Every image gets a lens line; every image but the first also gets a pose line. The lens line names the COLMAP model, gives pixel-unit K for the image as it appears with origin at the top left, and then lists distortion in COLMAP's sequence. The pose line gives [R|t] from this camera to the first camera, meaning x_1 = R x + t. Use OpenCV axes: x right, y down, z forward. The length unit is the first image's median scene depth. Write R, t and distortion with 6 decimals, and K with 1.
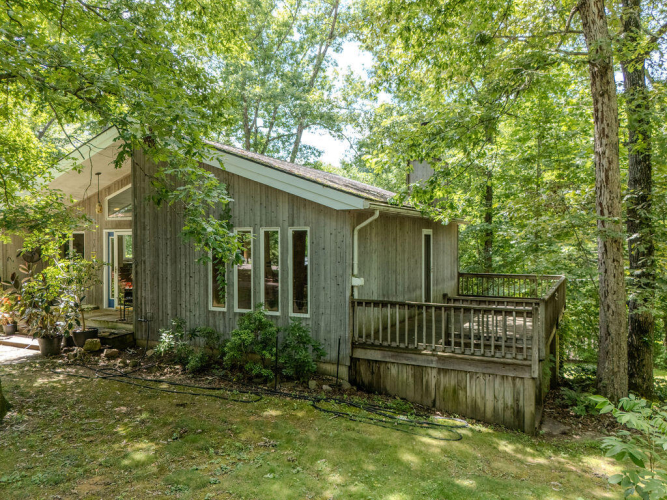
lens RADIAL K [[502.9, 0, 332.3], [0, 502.9, 245.9], [0, 0, 1]] dist [0.033602, -0.012676]
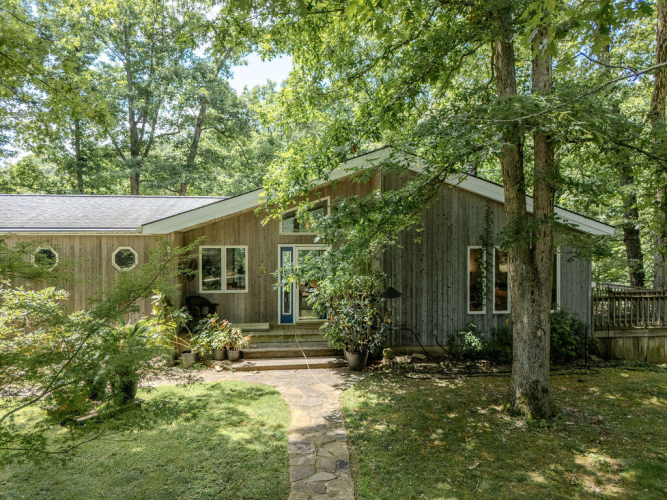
lens RADIAL K [[502.9, 0, 332.8], [0, 502.9, 250.9], [0, 0, 1]] dist [0.033602, -0.012676]
pose [[0.822055, -0.006964, 0.569366, -1.290694], [0.002635, 0.999961, 0.008426, -0.036824], [-0.569403, -0.005426, 0.822041, 0.214770]]
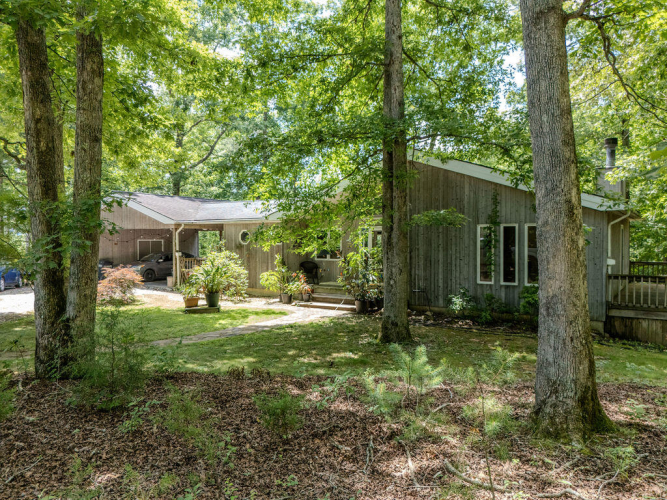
lens RADIAL K [[502.9, 0, 336.0], [0, 502.9, 248.8], [0, 0, 1]] dist [0.033602, -0.012676]
pose [[0.994529, 0.004466, -0.104370, -0.528969], [-0.003466, 0.999946, 0.009761, 0.021290], [0.104408, -0.009346, 0.994491, -0.457756]]
